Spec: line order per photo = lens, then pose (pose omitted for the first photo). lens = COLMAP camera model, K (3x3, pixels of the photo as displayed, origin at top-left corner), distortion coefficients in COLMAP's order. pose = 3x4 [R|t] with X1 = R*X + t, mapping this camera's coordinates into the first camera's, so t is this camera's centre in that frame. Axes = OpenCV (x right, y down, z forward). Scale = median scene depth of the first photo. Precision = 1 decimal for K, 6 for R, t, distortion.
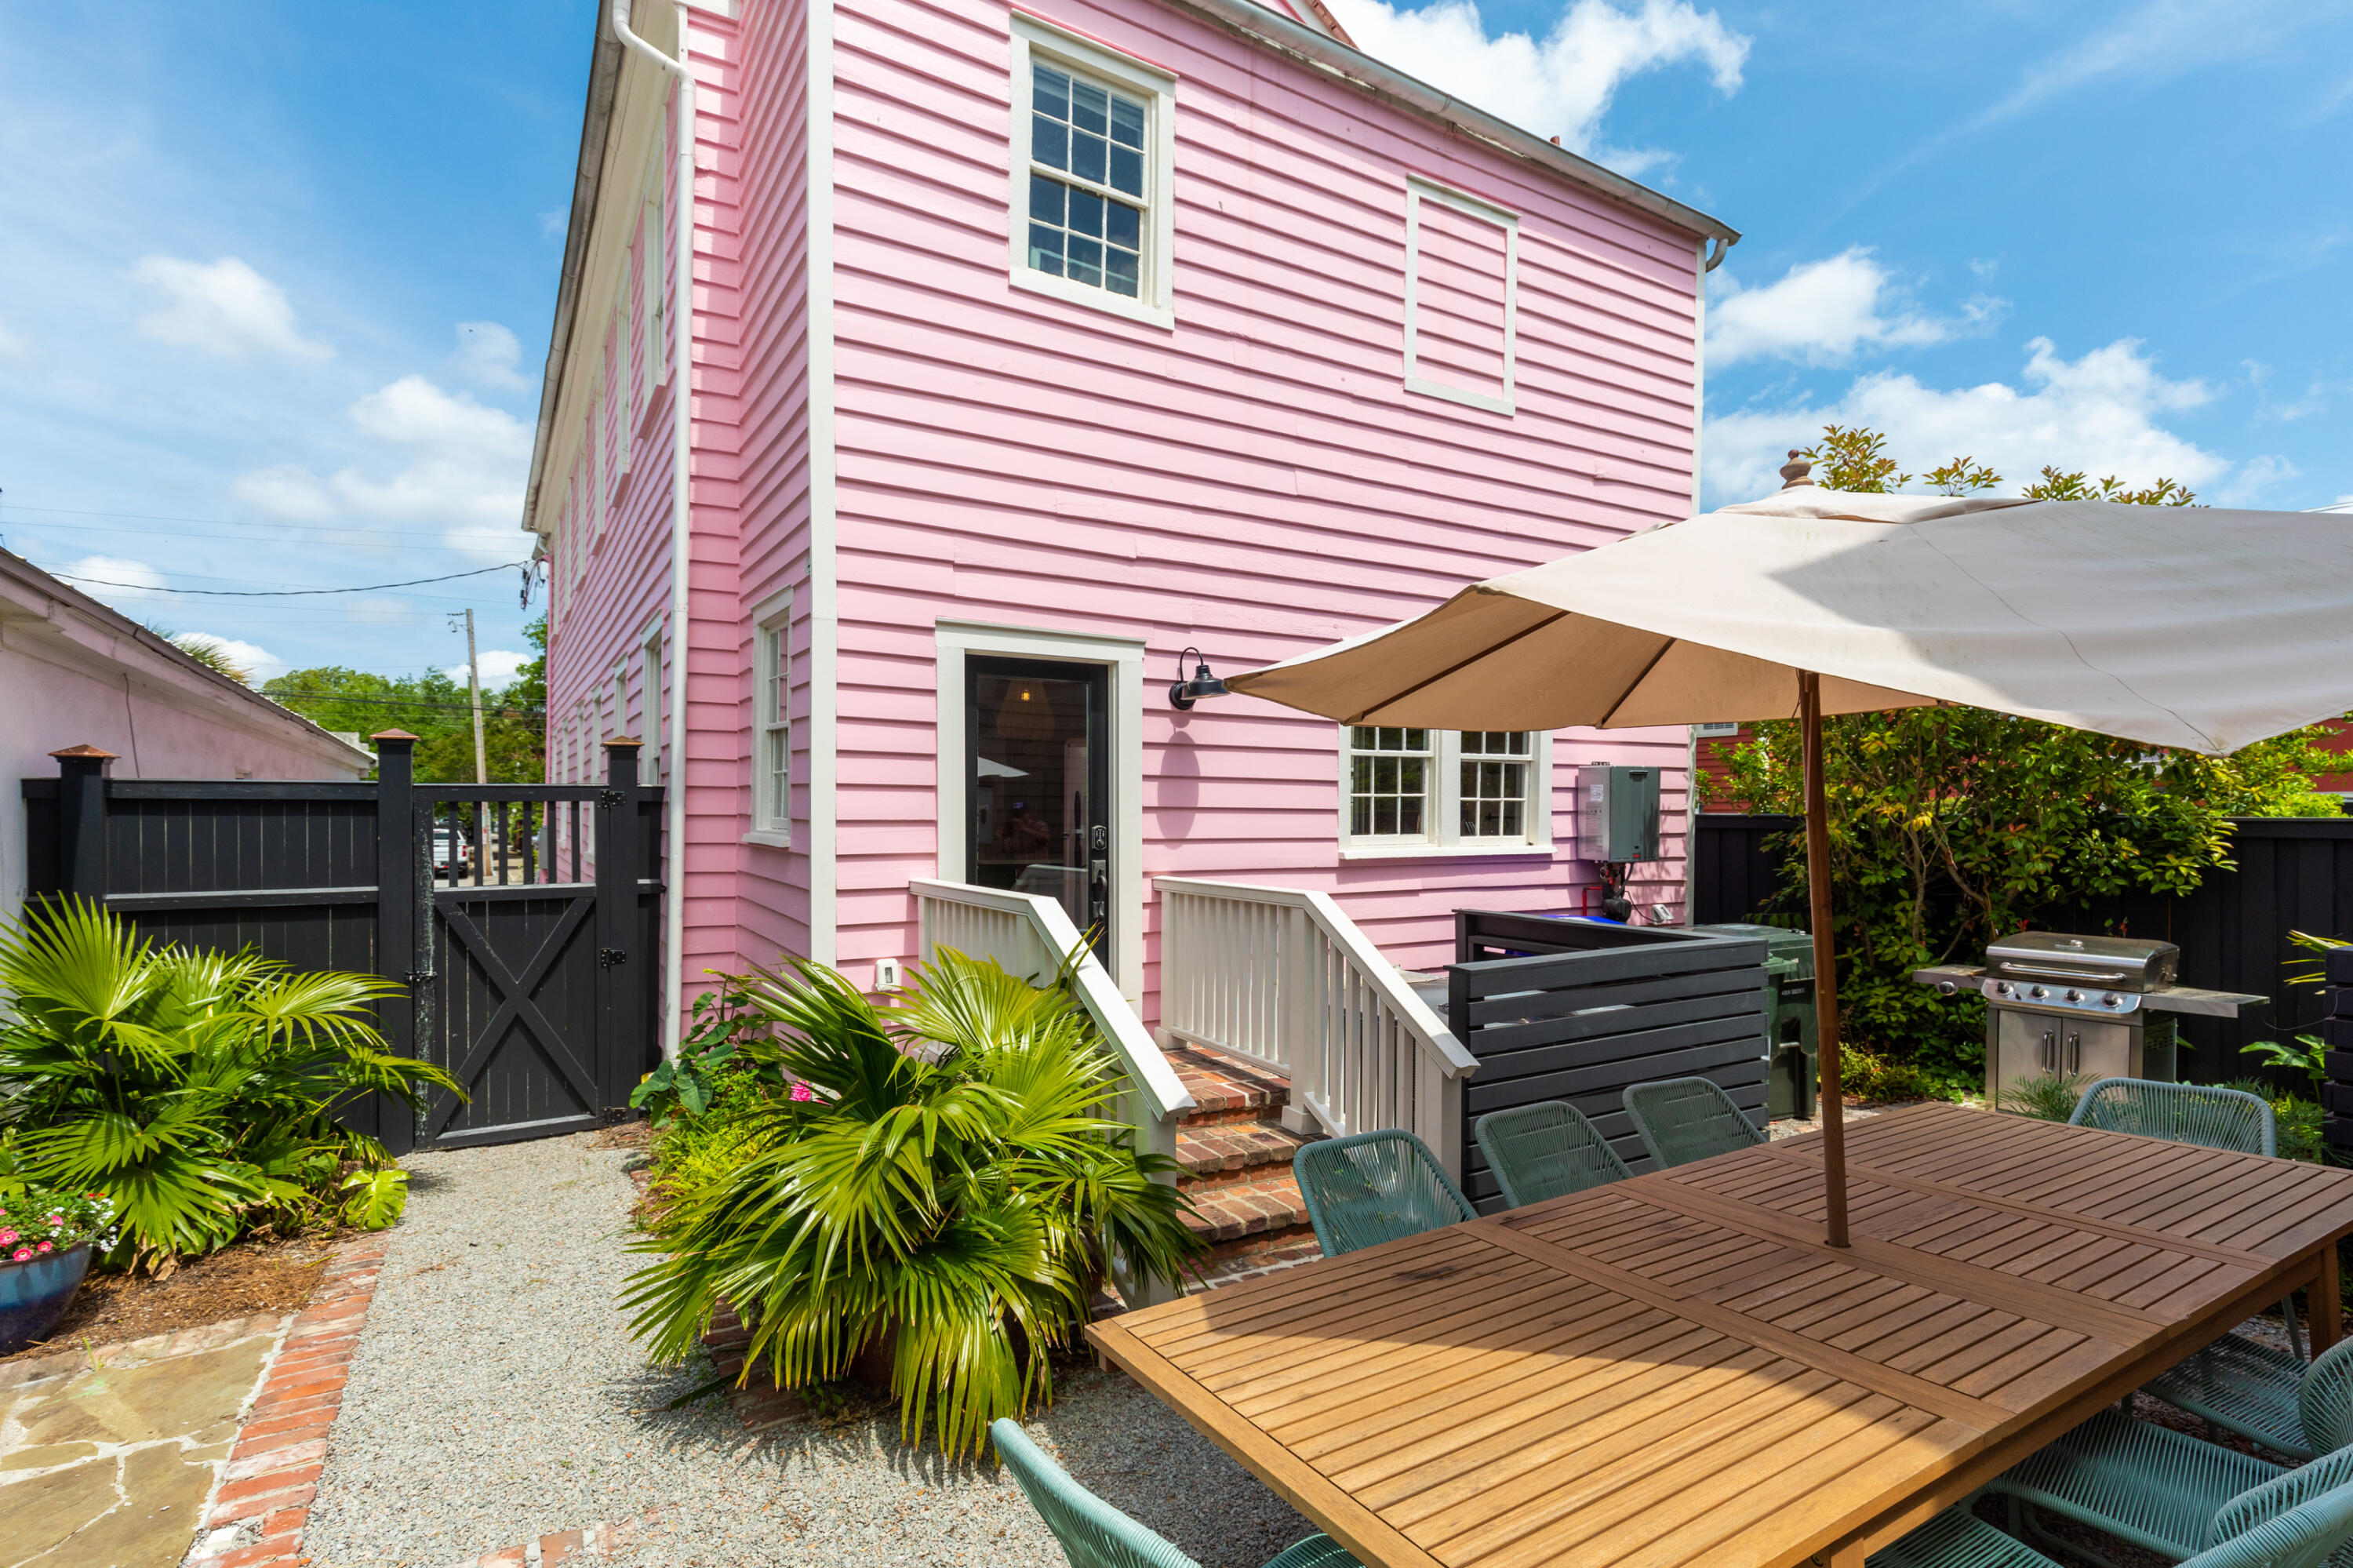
lens RADIAL K [[1053.4, 0, 1221.4], [0, 1053.4, 821.2], [0, 0, 1]] dist [0.002706, -0.000161]
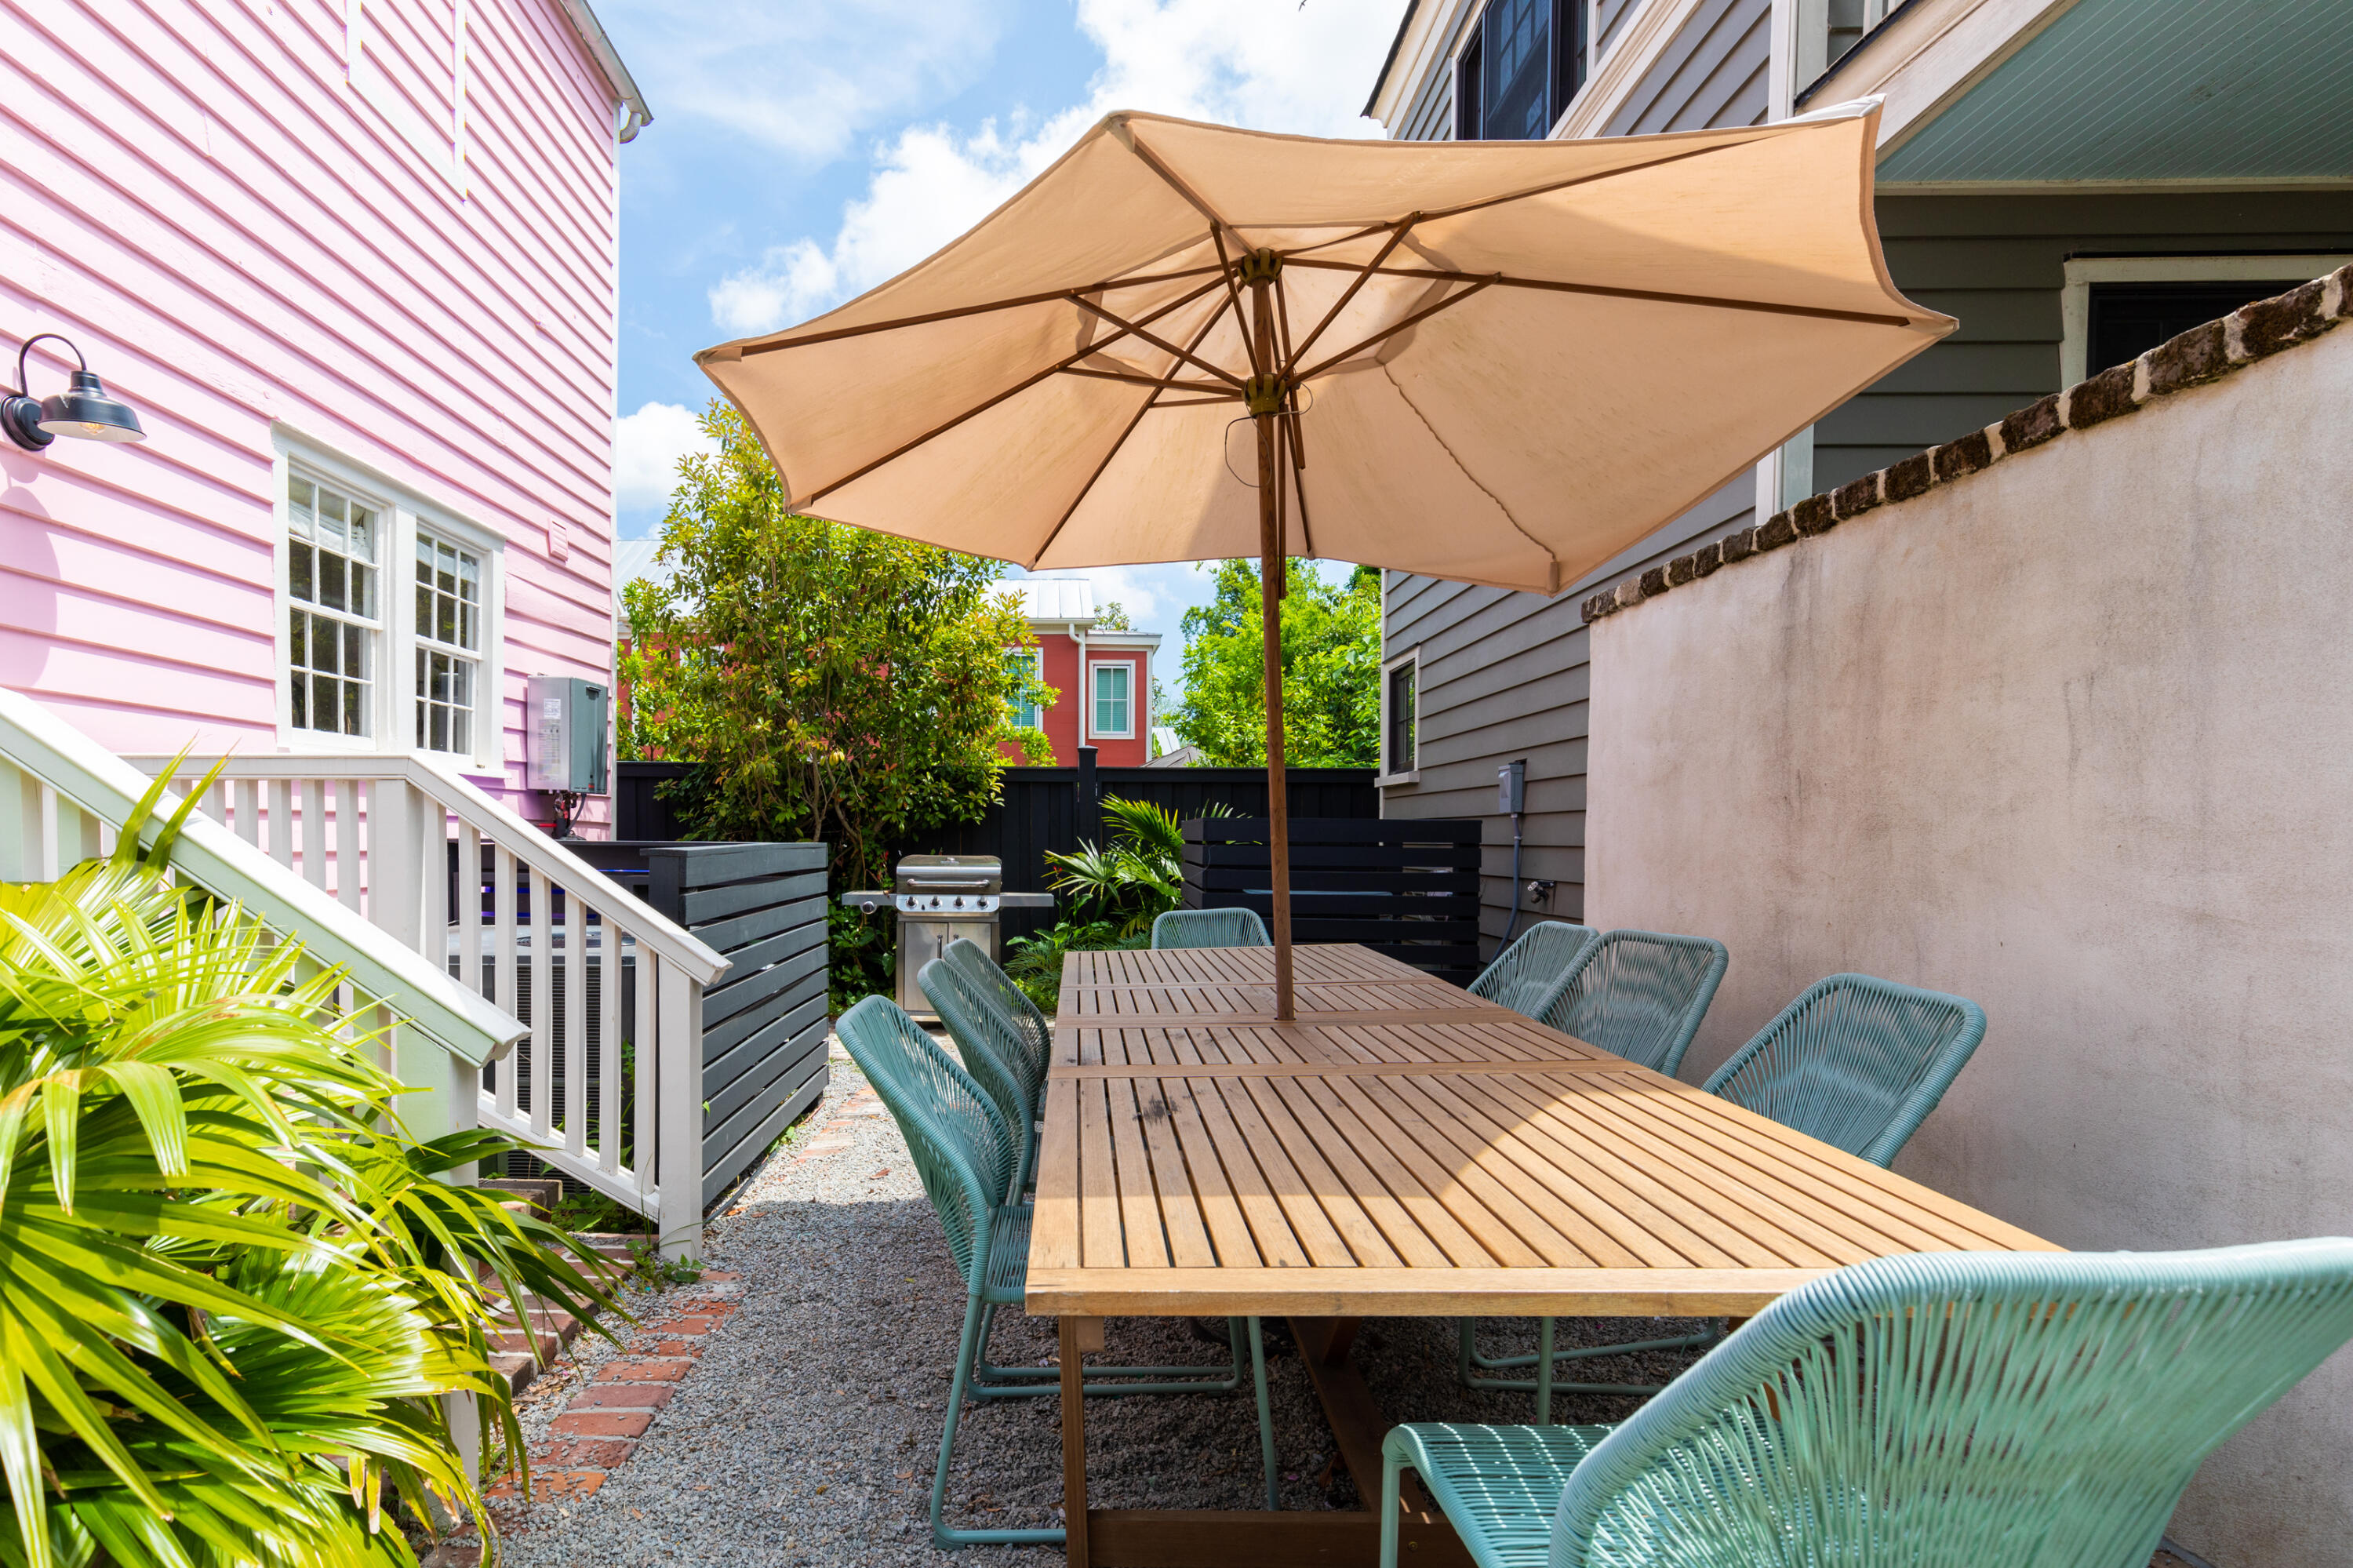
lens RADIAL K [[1124.9, 0, 1000.0], [0, 1124.9, 860.0], [0, 0, 1]] dist [0.001339, -0.000048]
pose [[0.623393, -0.036553, 0.781053, -0.256603], [0.005780, 0.999095, 0.042144, 0.117740], [-0.781887, -0.021758, 0.623040, 0.327010]]
